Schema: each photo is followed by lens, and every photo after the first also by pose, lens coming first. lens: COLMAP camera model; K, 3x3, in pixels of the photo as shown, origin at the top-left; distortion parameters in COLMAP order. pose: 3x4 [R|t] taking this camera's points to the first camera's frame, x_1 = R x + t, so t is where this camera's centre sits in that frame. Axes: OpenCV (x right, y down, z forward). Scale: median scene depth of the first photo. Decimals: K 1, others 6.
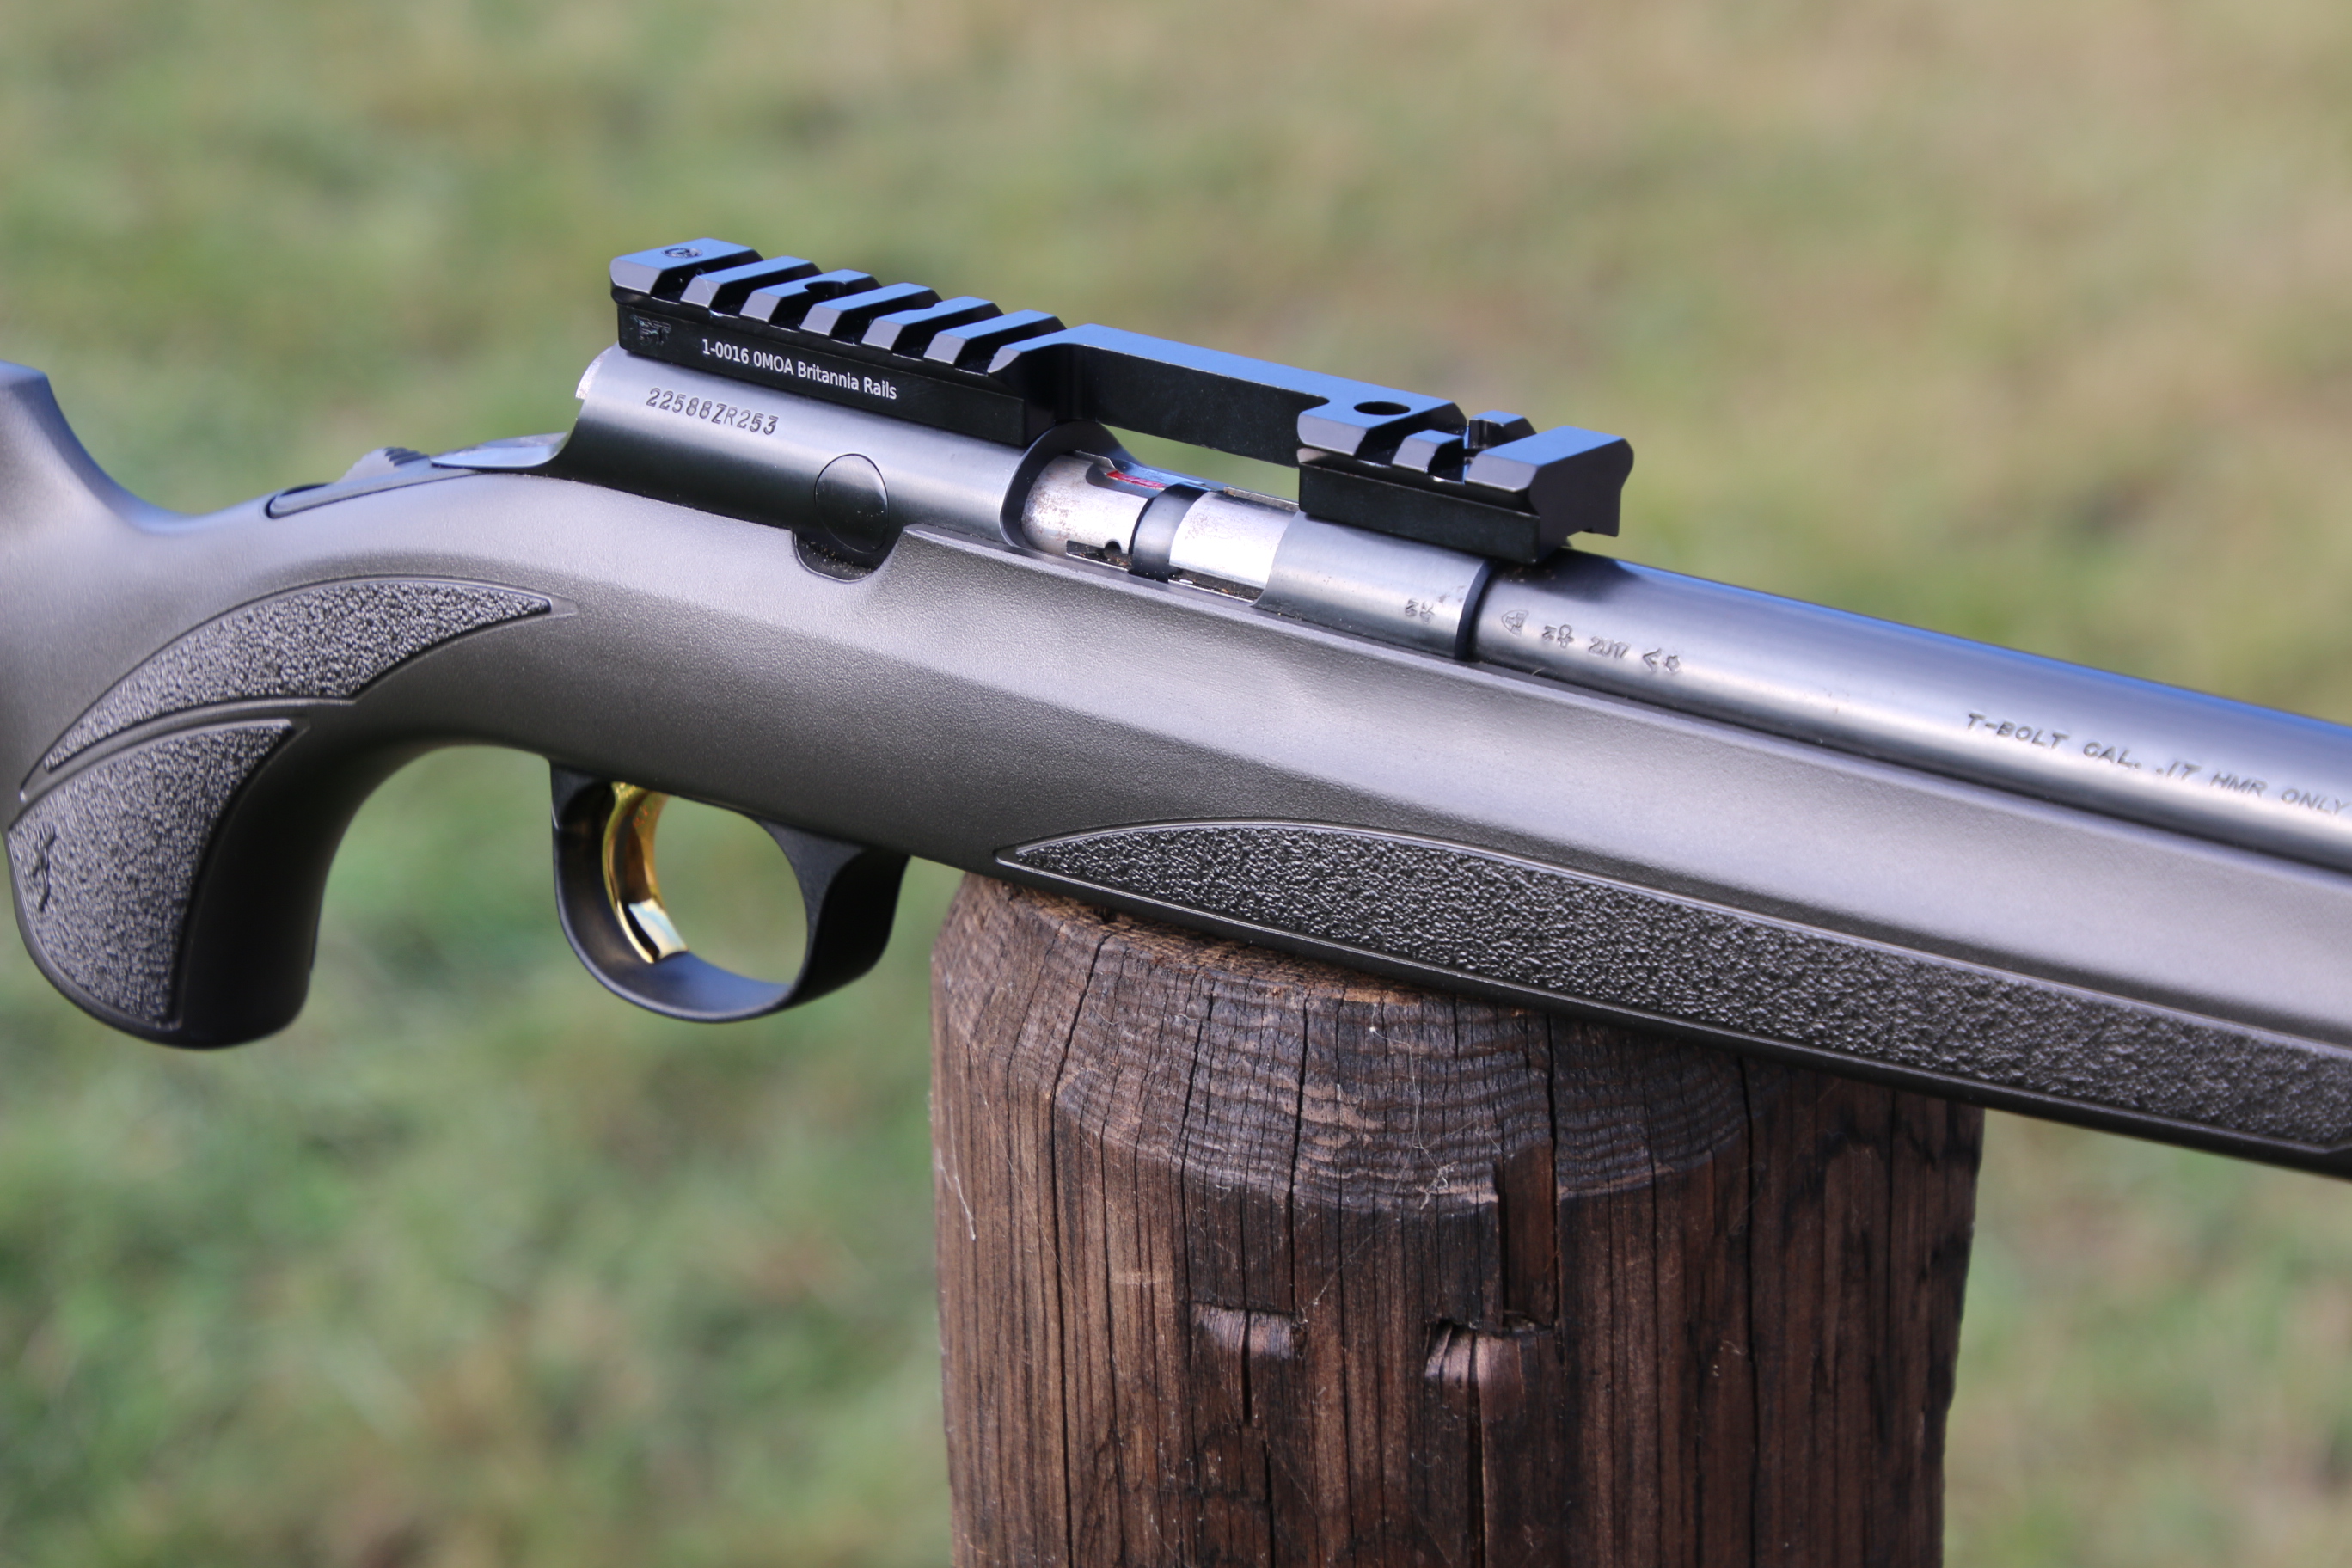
lens RADIAL K [[5620.4, 0, 1237.2], [0, 5620.4, 862.3], [0, 0, 1]] dist [0.472868, 0.596024]
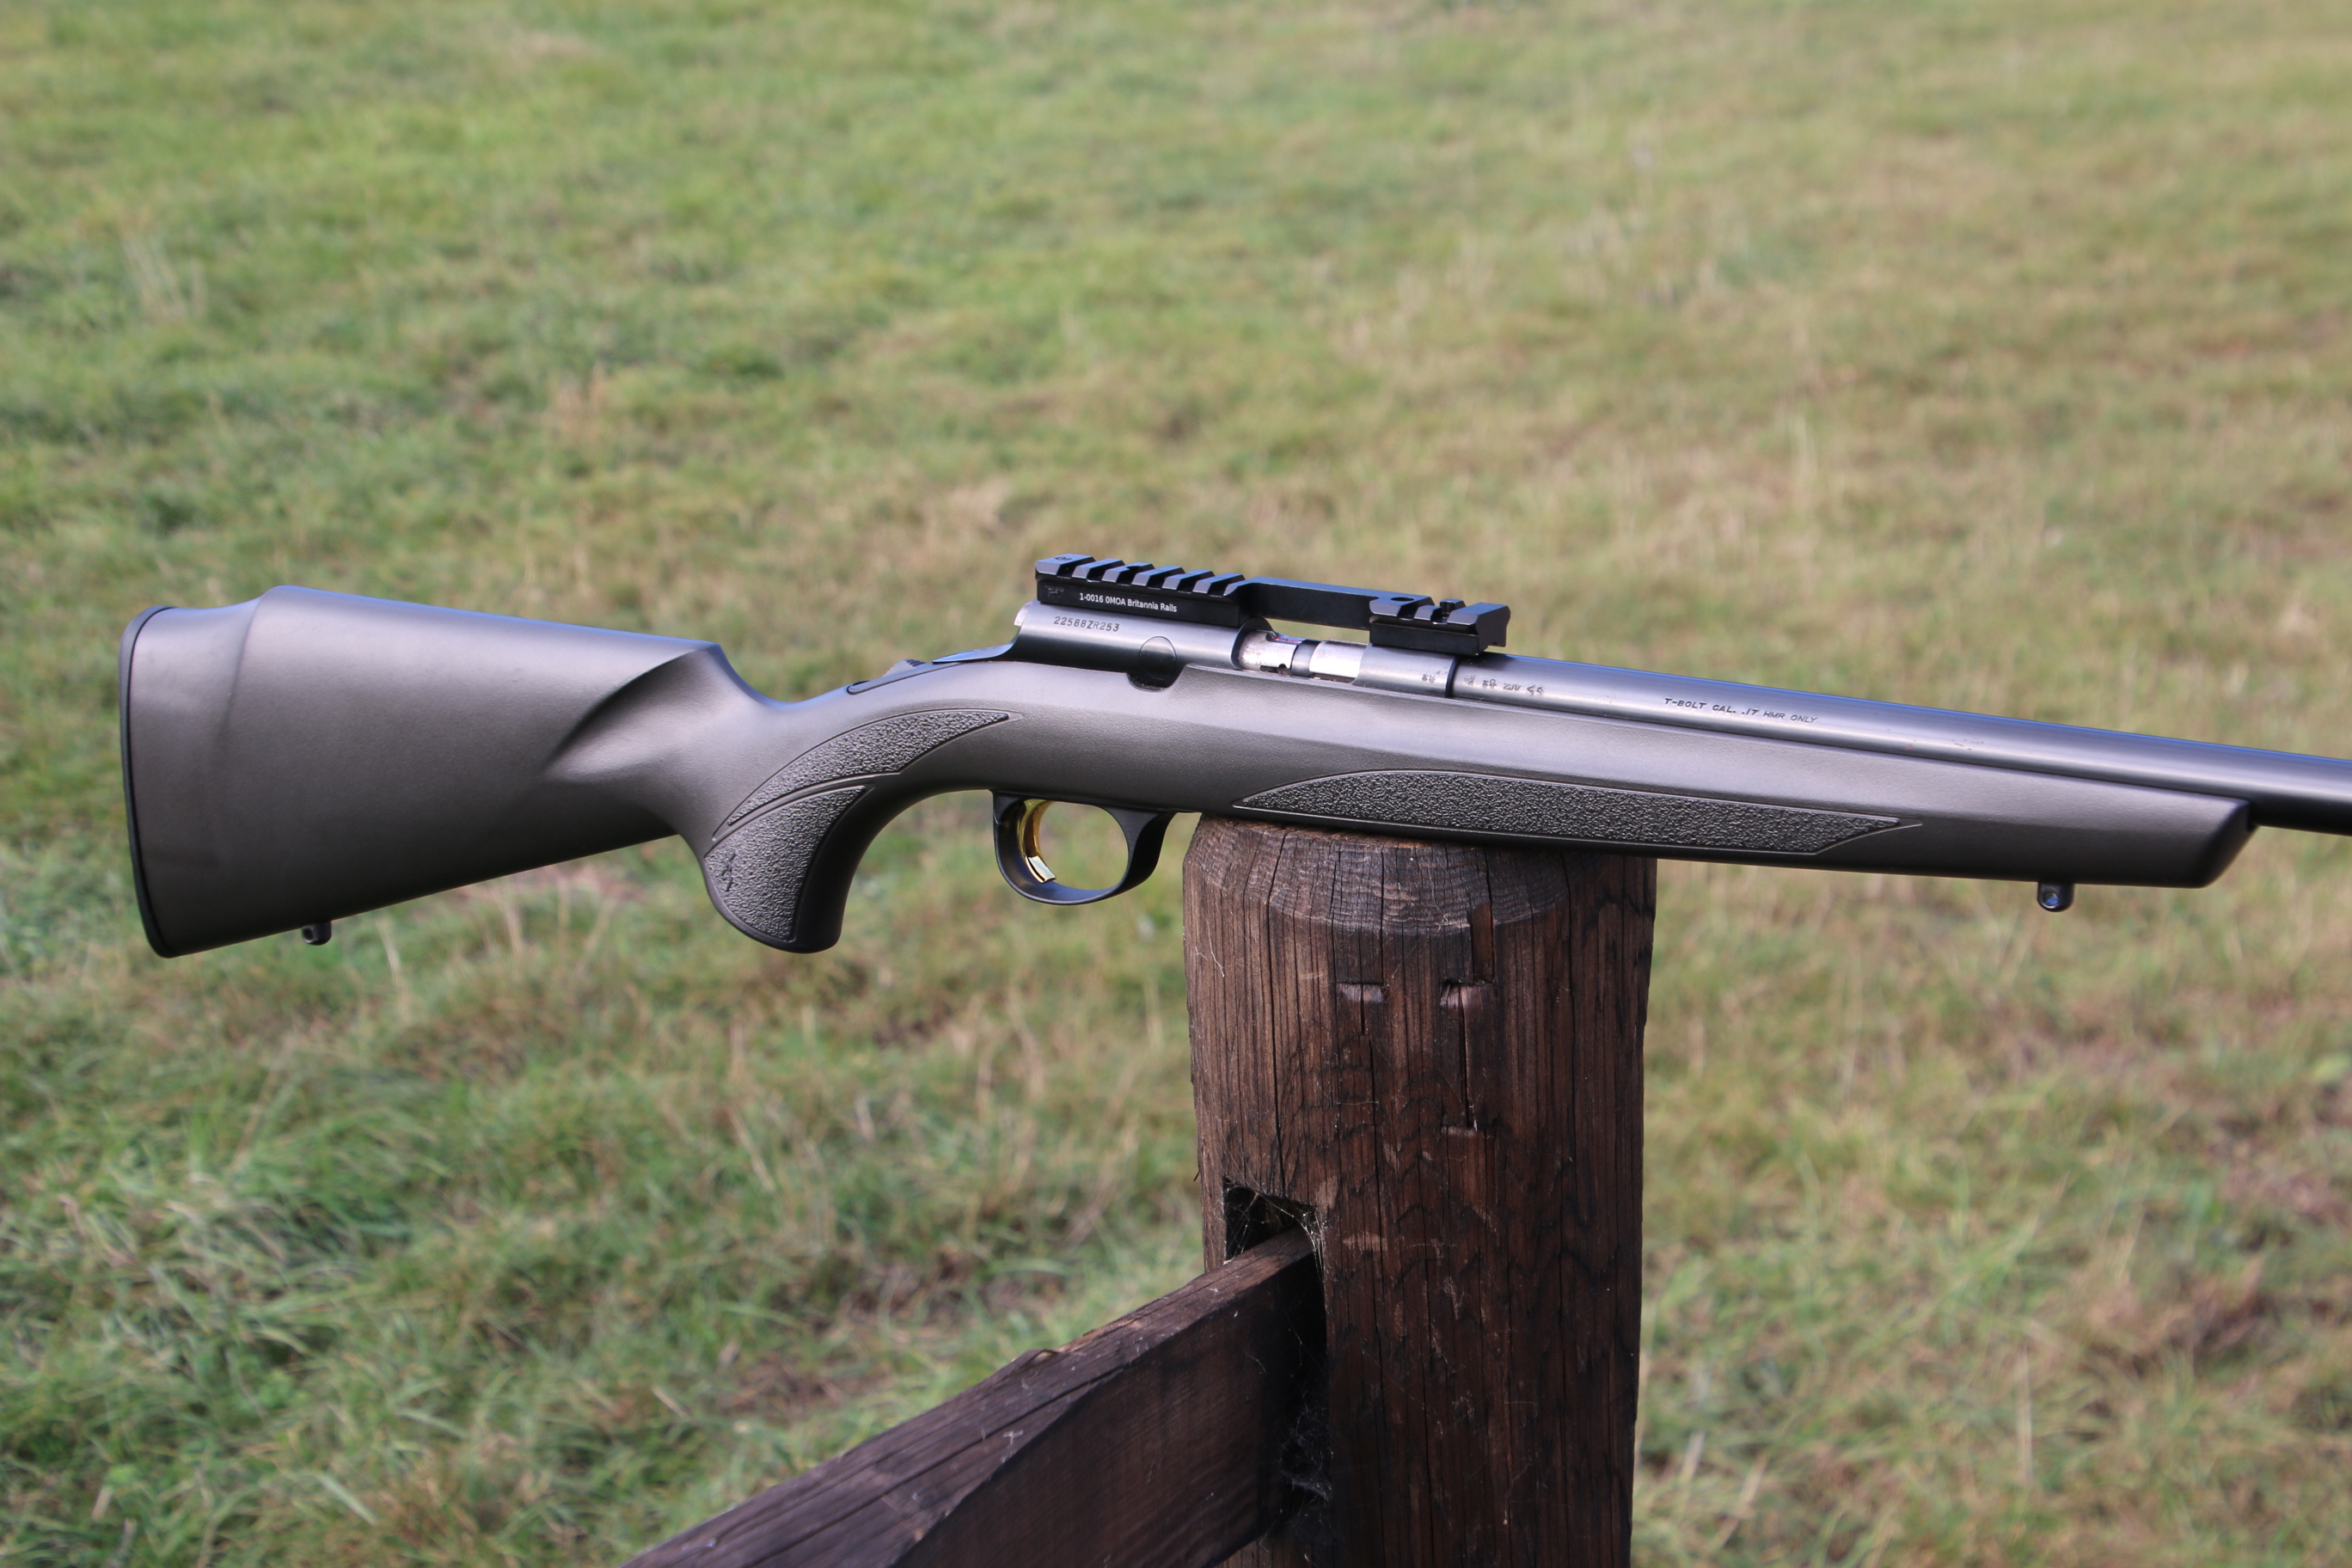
lens RADIAL K [[4562.7, 0, 1308.2], [0, 4562.7, 892.3], [0, 0, 1]] dist [0.307285, 1.580958]
pose [[0.989554, -0.044951, 0.136977, -0.276931], [0.055469, 0.995717, -0.073960, 0.179318], [-0.133066, 0.080785, 0.987809, -0.873255]]
